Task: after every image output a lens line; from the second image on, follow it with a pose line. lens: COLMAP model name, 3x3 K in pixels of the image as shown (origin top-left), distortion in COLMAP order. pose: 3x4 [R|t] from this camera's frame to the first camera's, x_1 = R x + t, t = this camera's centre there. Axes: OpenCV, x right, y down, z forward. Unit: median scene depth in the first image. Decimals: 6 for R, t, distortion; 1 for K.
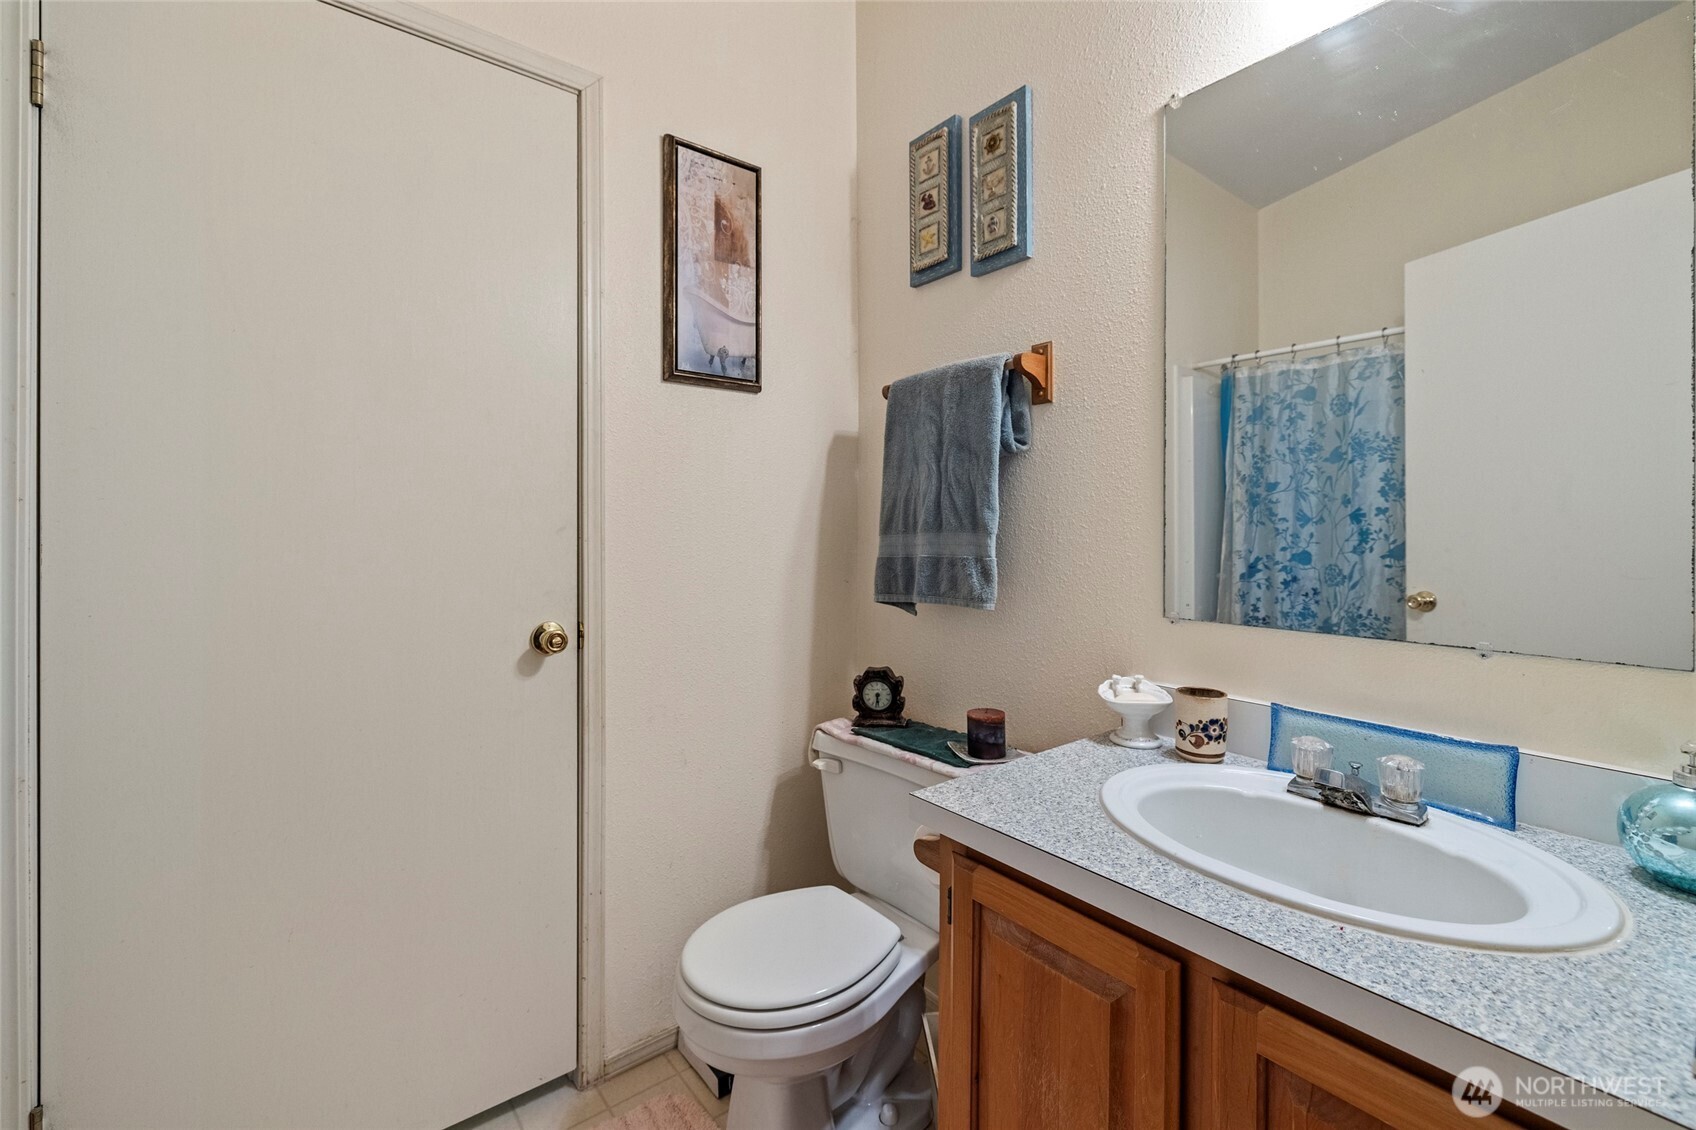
lens RADIAL K [[722.3, 0, 846.5], [0, 722.3, 532.3], [0, 0, 1]] dist [-0.001368, -0.000260]
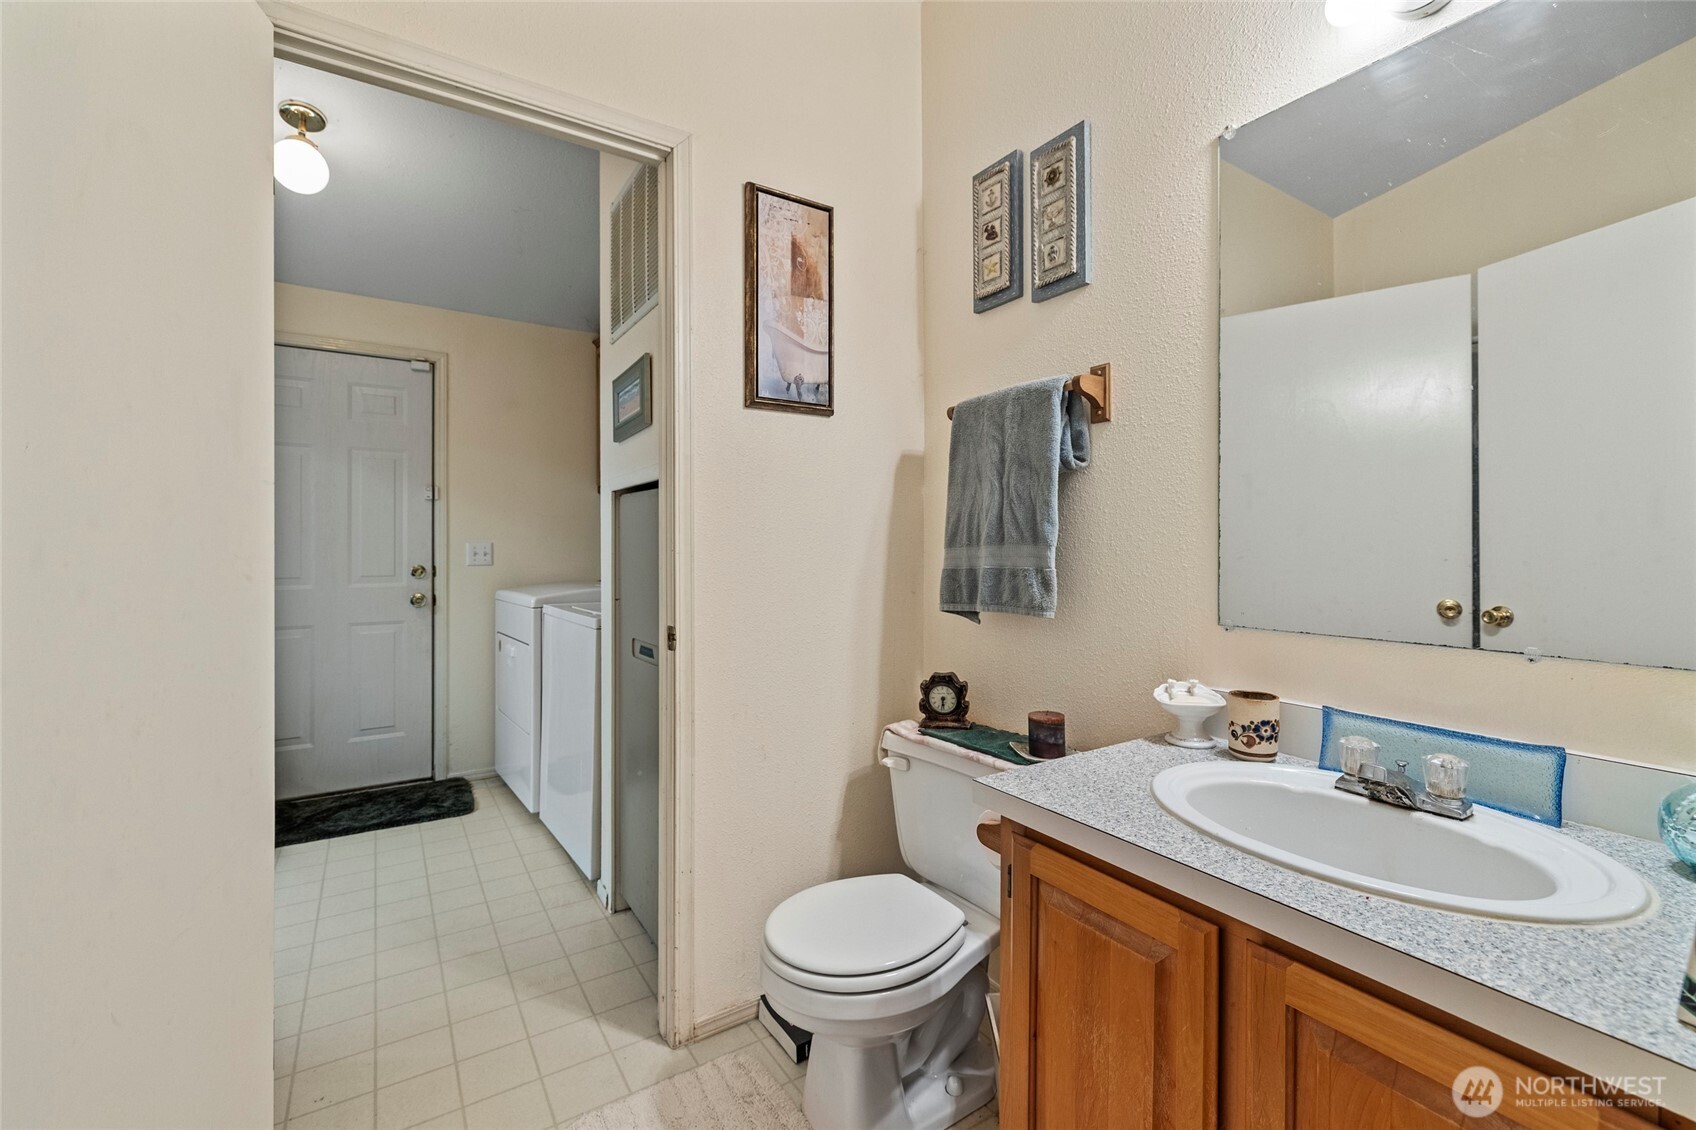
lens RADIAL K [[730.9, 0, 838.9], [0, 730.9, 553.0], [0, 0, 1]] dist [-0.000613, -0.000583]
pose [[0.995342, -0.001407, -0.096397, -0.006491], [0.001851, 0.999988, 0.004521, 0.006924], [0.096389, -0.004679, 0.995333, -0.099998]]
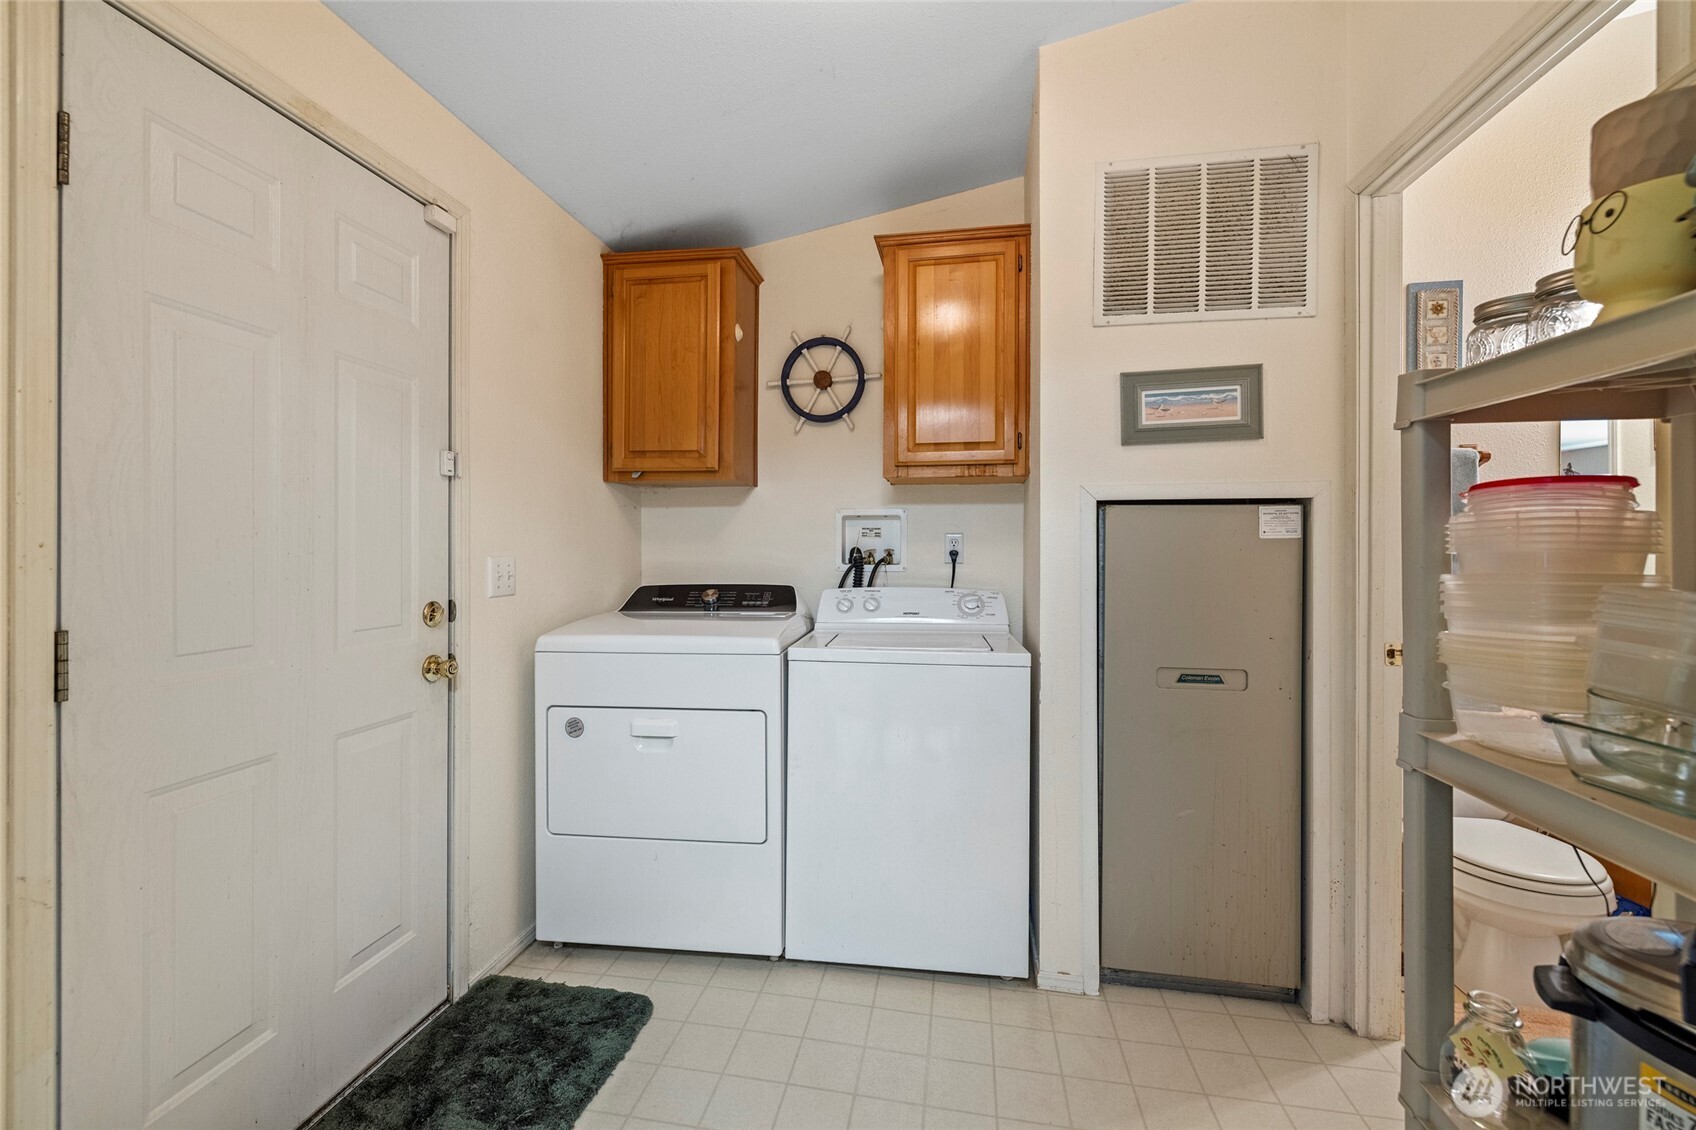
lens RADIAL K [[730.9, 0, 838.9], [0, 730.9, 553.0], [0, 0, 1]] dist [-0.000613, -0.000583]
pose [[0.742306, -0.004652, 0.670044, -1.855971], [0.000637, 0.999980, 0.006237, -0.031495], [-0.670060, -0.004203, 0.742295, 0.728551]]
